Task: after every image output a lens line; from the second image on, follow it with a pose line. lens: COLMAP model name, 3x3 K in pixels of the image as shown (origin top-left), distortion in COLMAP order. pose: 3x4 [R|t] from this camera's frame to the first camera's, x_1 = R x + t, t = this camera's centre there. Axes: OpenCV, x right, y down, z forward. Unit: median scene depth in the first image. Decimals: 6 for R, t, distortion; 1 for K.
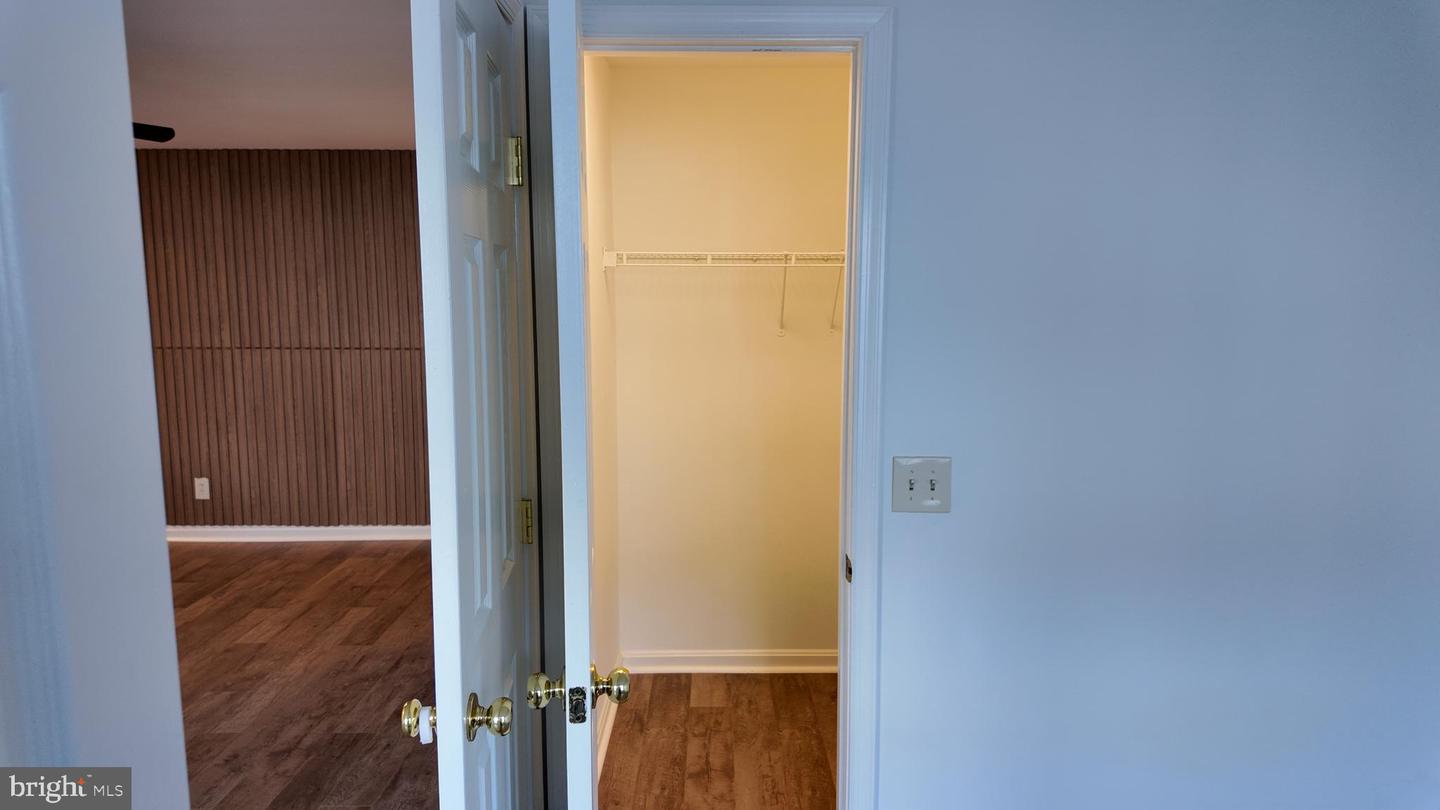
lens RADIAL K [[829.5, 0, 720.0], [0, 829.5, 405.0], [0, 0, 1]] dist [0.098564, -0.129394]
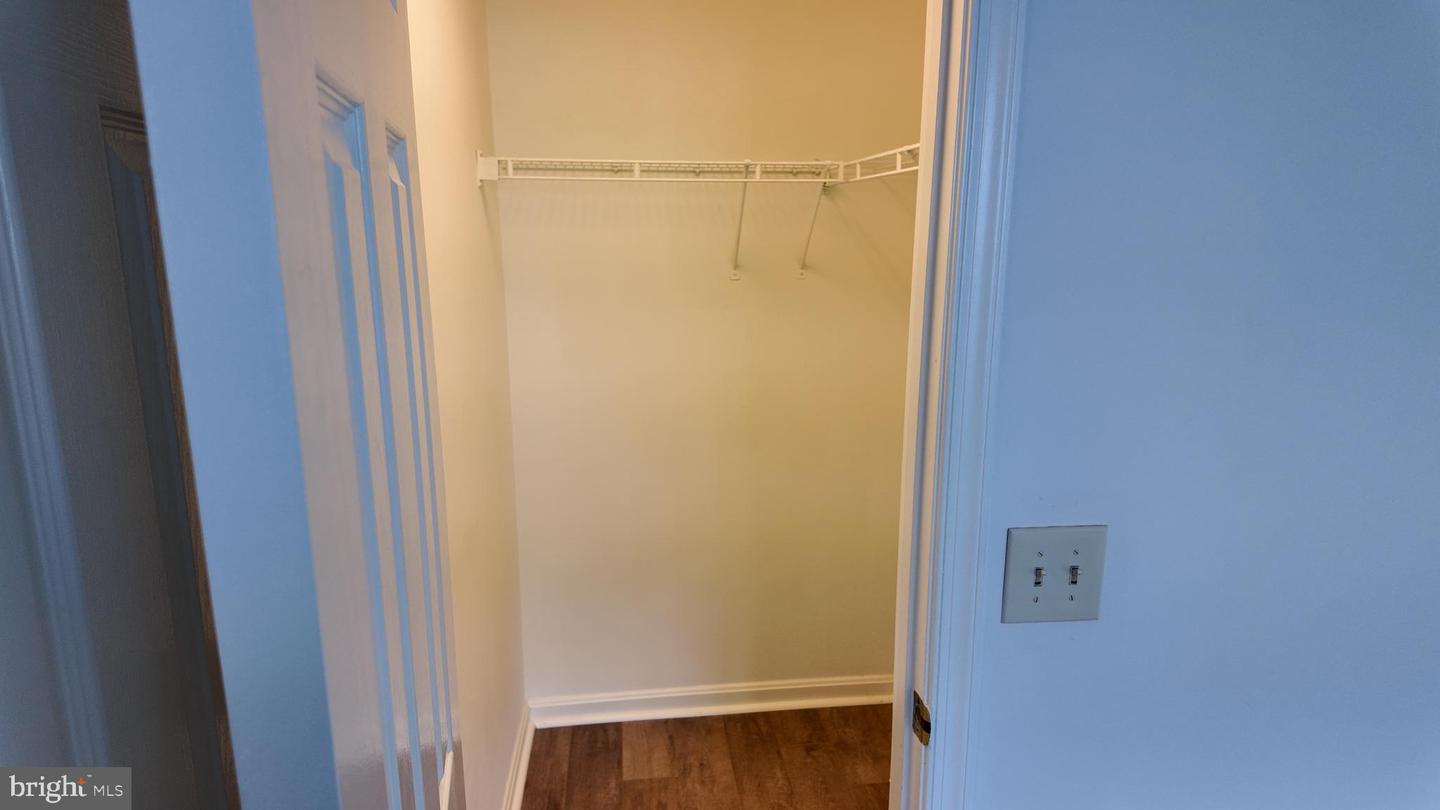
lens RADIAL K [[829.5, 0, 720.0], [0, 829.5, 405.0], [0, 0, 1]] dist [0.098564, -0.129394]
pose [[0.993539, -0.024954, 0.110714, -0.024267], [0.014568, 0.995499, 0.093651, -0.043194], [-0.112553, -0.091433, 0.989430, 0.273411]]
